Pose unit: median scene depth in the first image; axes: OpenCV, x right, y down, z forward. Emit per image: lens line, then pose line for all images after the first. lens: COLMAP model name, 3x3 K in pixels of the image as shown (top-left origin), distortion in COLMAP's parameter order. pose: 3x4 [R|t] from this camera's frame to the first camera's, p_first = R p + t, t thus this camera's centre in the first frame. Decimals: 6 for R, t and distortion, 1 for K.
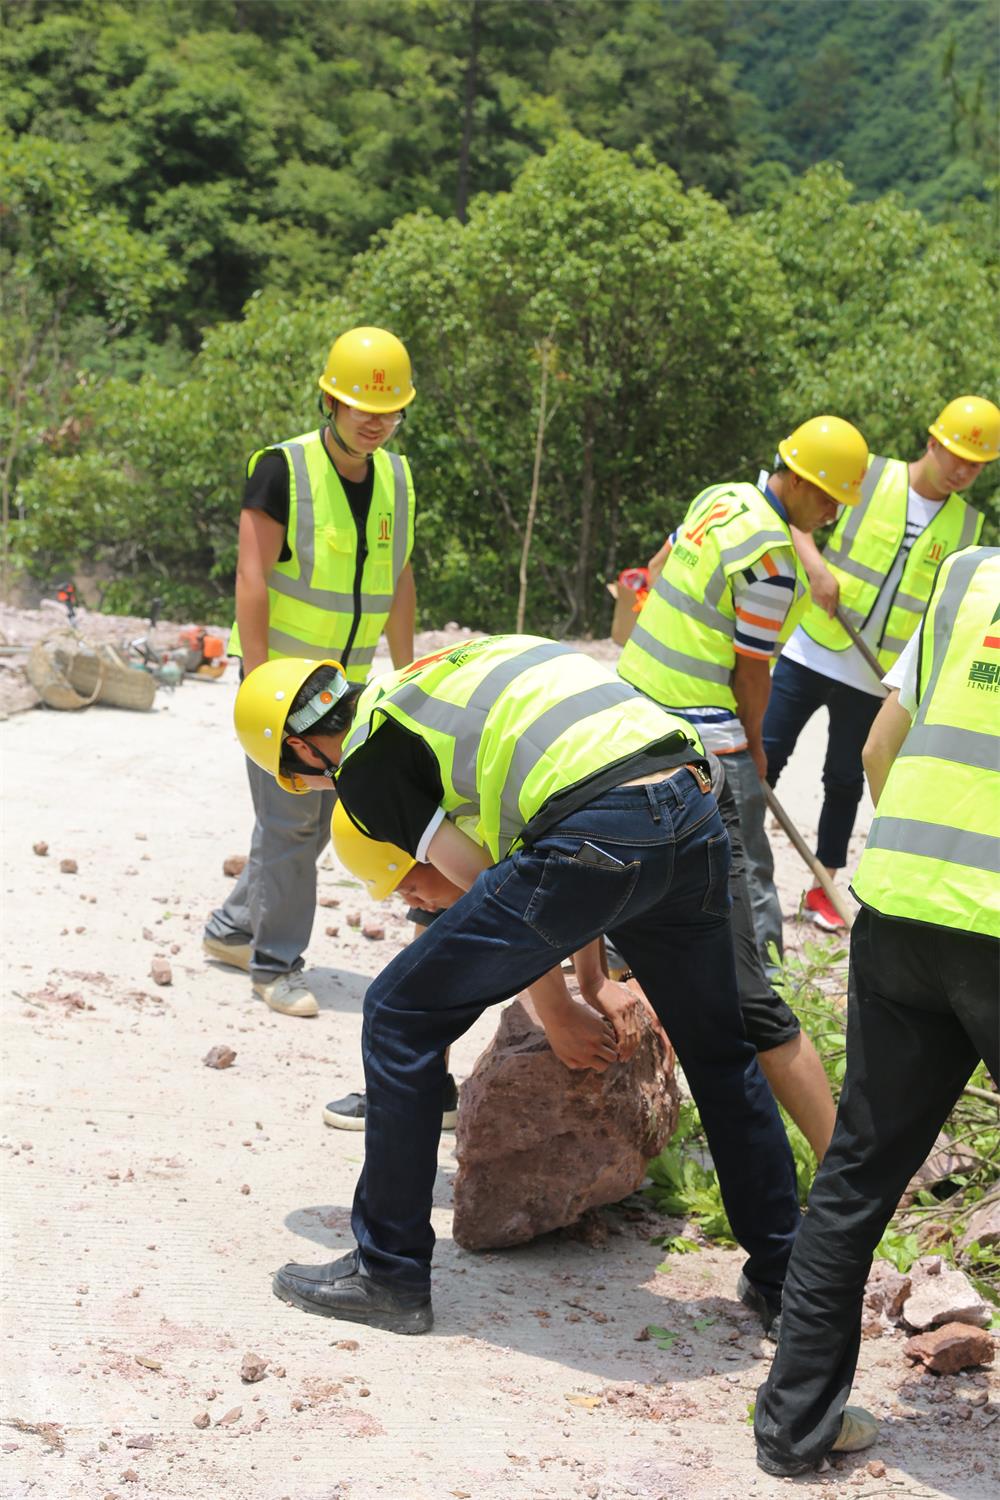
lens RADIAL K [[2264.4, 0, 500.0], [0, 2264.4, 750.0], [0, 0, 1]] dist [0.109013, 0.208001]
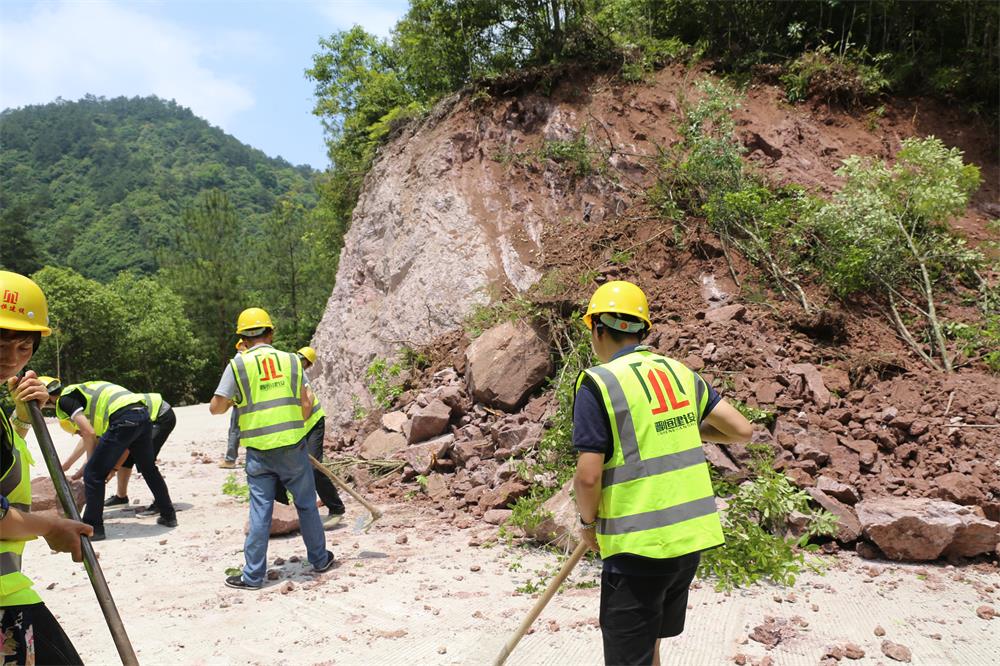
lens RADIAL K [[667.6, 0, 500.0], [0, 667.6, 333.0], [0, 0, 1]] dist [-0.060807, 0.001984]
pose [[0.745571, -0.107905, 0.657632, -0.103653], [0.192149, 0.979704, -0.057093, 0.006871], [-0.638124, 0.168930, 0.751173, -0.110442]]
